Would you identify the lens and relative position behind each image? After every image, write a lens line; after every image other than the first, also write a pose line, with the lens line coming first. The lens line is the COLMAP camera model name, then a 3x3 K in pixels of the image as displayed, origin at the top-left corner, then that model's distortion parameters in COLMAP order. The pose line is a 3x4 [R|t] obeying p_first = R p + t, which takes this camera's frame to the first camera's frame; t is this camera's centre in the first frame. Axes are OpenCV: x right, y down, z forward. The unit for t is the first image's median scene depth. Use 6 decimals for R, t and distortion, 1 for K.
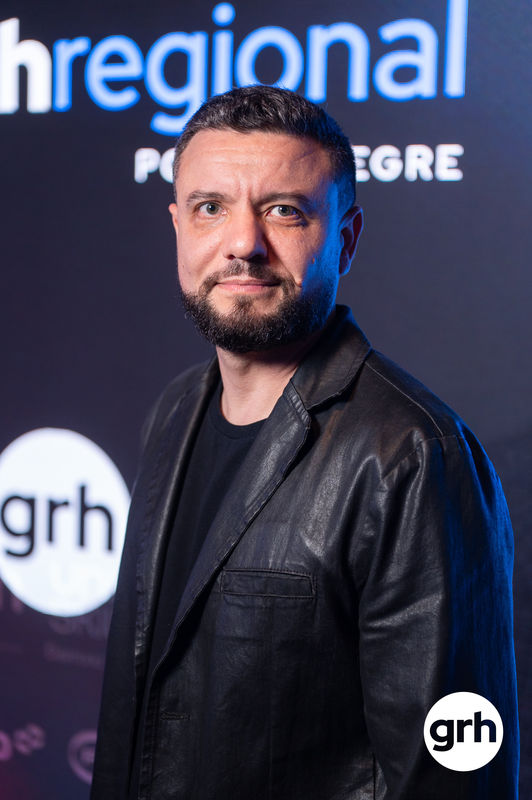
lens RADIAL K [[1494.6, 0, 248.9], [0, 1494.6, 398.7], [0, 0, 1]] dist [0.029358, 0.213529]
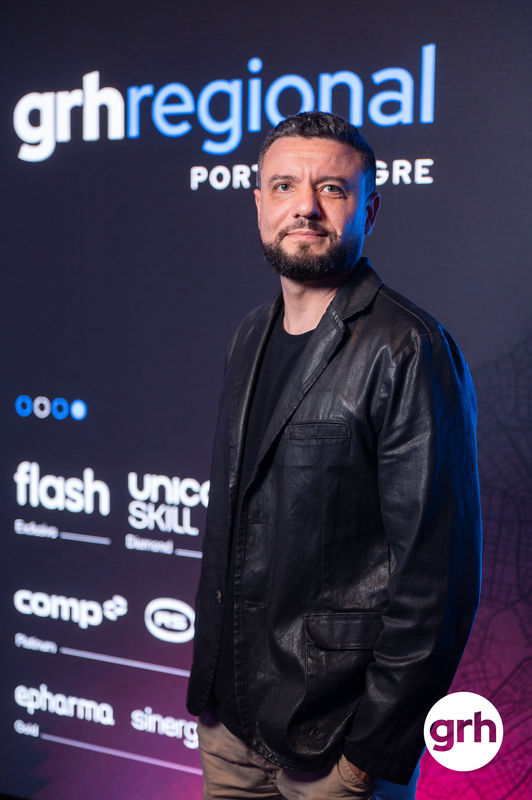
lens RADIAL K [[1283.1, 0, 243.5], [0, 1283.1, 410.2], [0, 0, 1]] dist [-0.014066, 0.224069]
pose [[0.999910, -0.013378, 0.000205, -0.066098], [0.013374, 0.999823, 0.013210, 0.082684], [-0.000382, -0.013206, 0.999913, -0.342885]]
